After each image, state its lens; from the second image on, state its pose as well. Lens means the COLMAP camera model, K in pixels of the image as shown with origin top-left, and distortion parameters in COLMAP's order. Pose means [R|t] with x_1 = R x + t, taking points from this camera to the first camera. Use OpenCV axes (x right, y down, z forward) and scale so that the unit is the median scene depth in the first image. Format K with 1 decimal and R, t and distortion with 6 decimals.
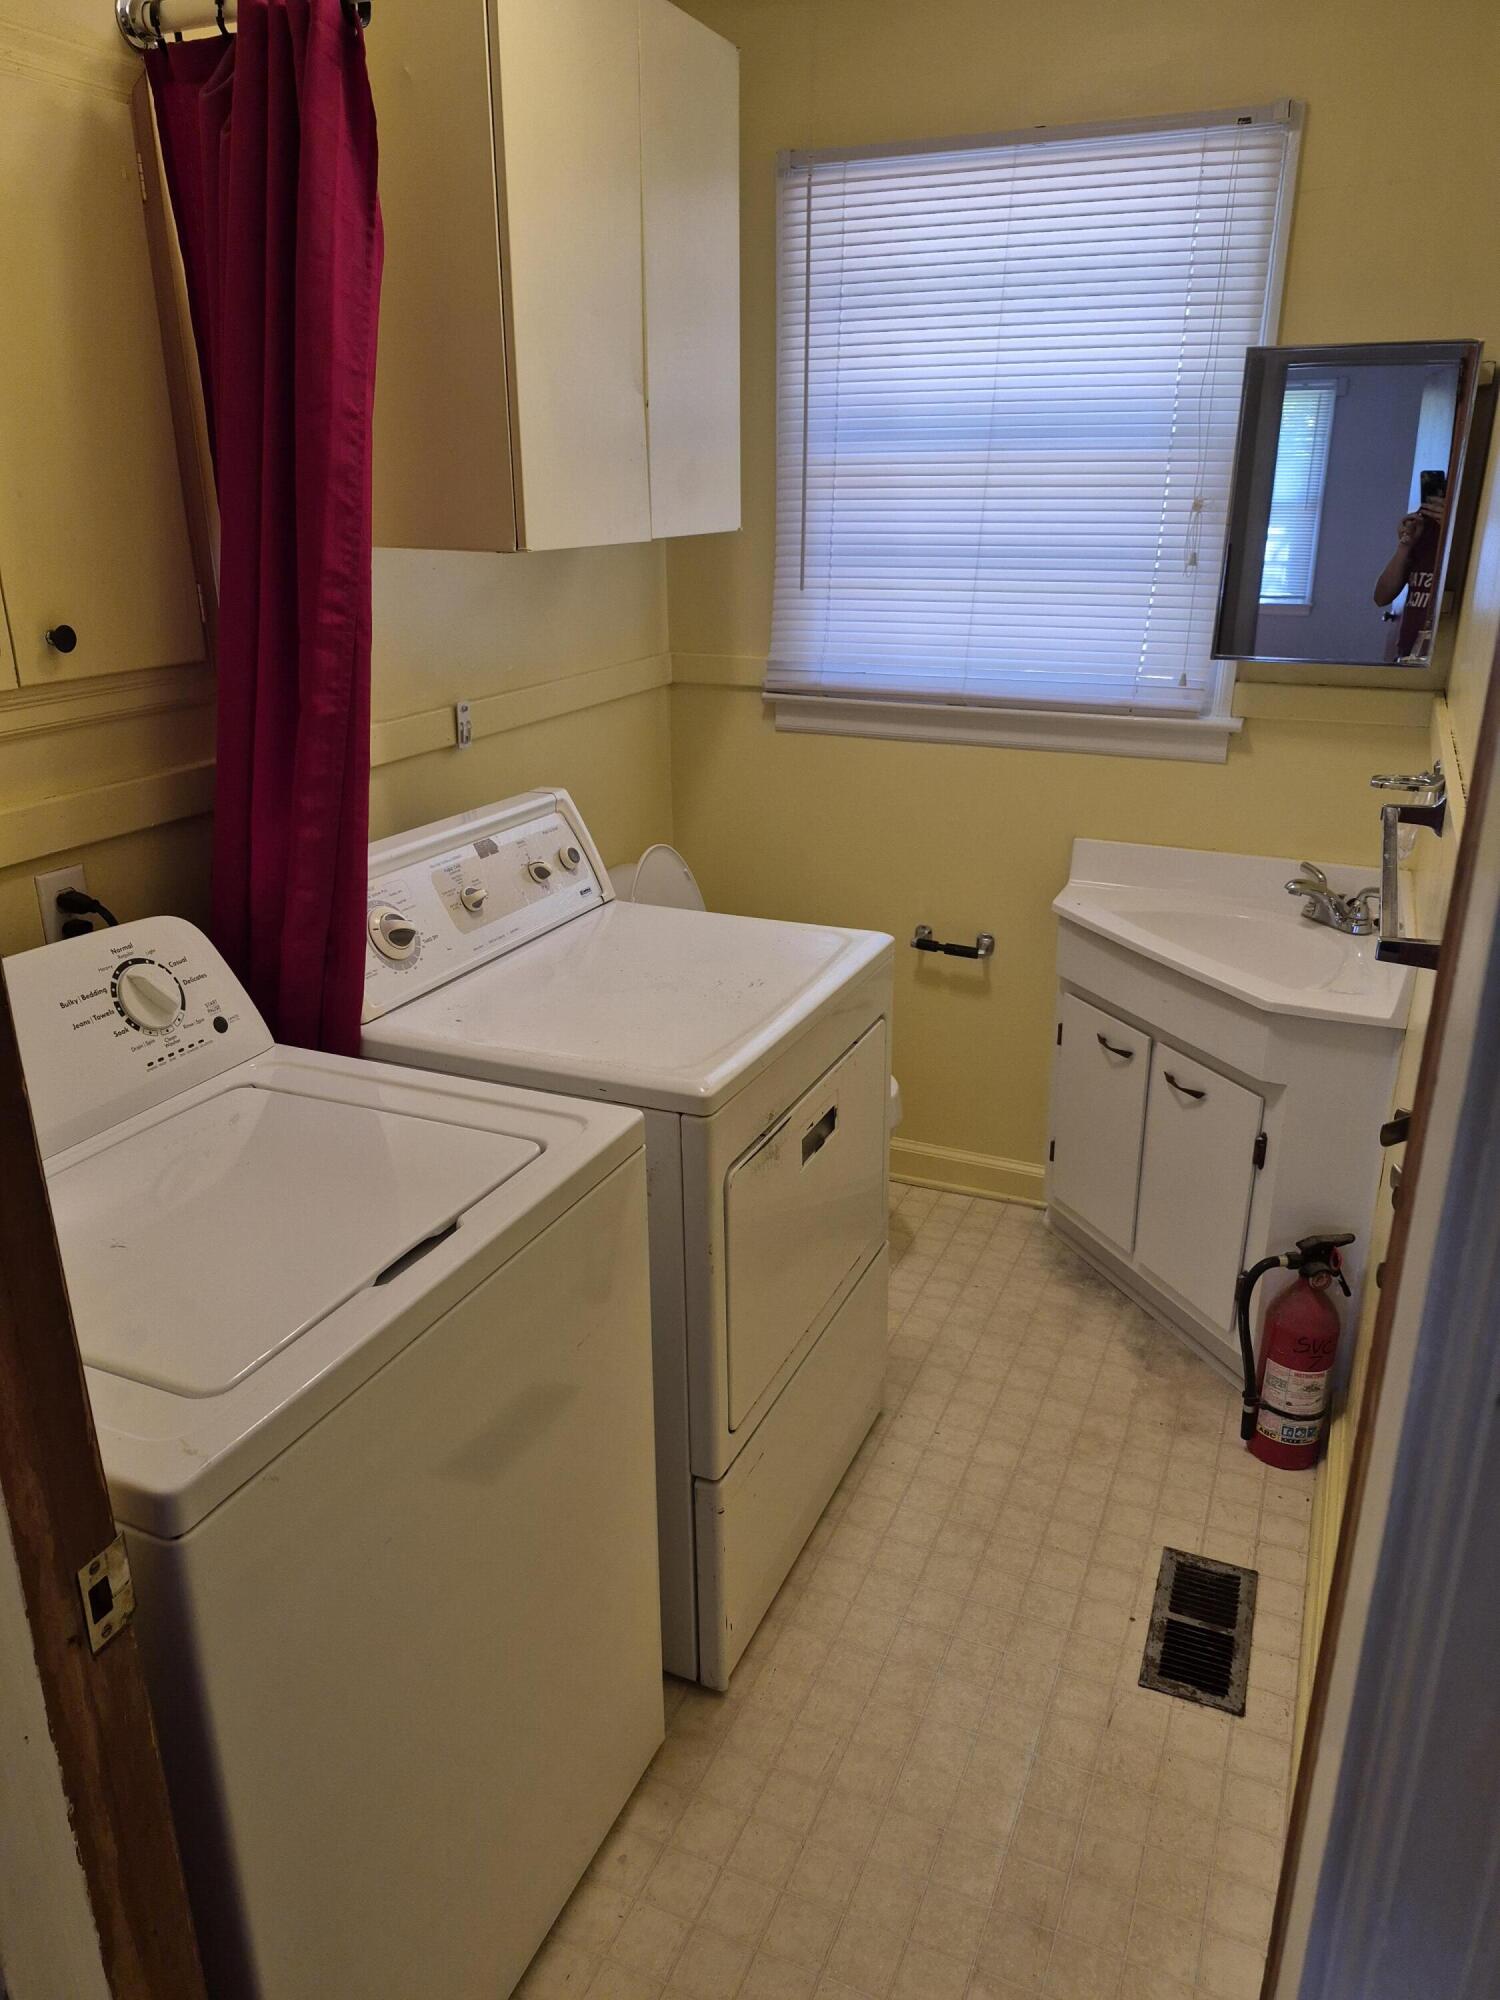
lens RADIAL K [[1381.1, 0, 750.0], [0, 1381.1, 1000.0], [0, 0, 1]] dist [0.058714, -0.078492]
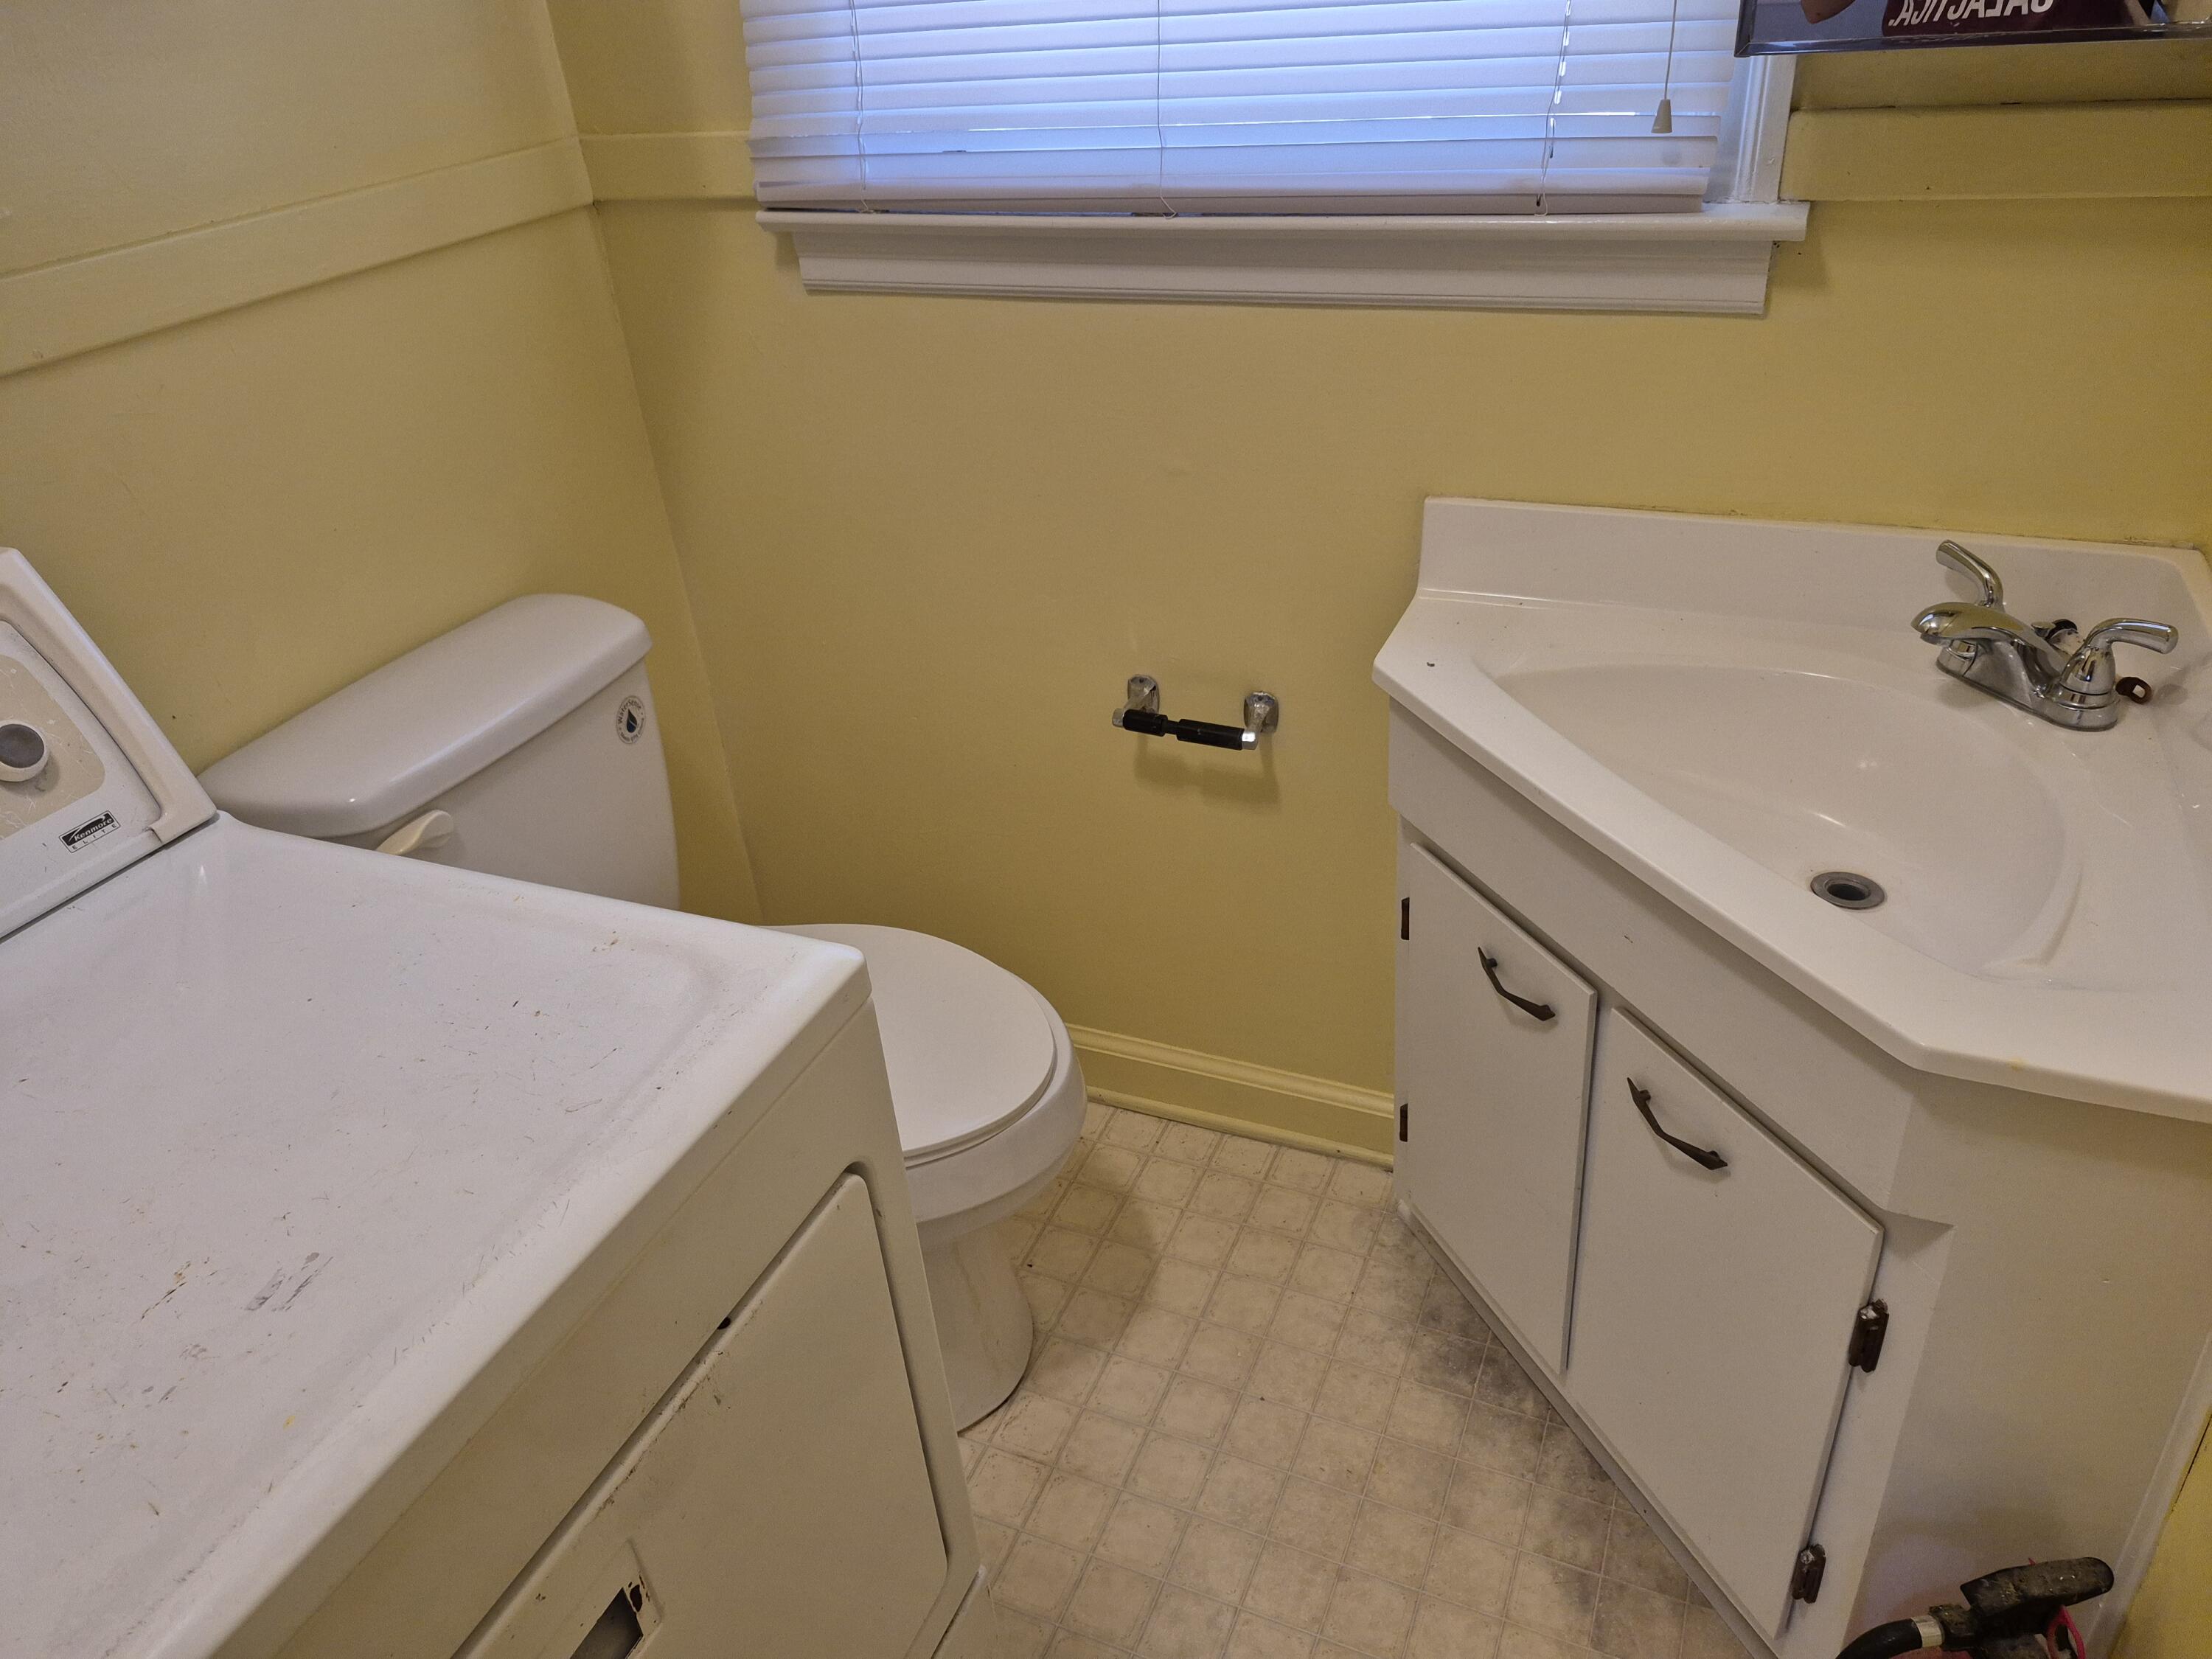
lens RADIAL K [[1527.5, 0, 1121.0], [0, 1527.5, 826.2], [0, 0, 1]] dist [0.058714, -0.078492]
pose [[0.997537, -0.064915, -0.026559, 0.145436], [0.068675, 0.980929, 0.181832, -0.114572], [0.014249, -0.183208, 0.982971, 0.494701]]
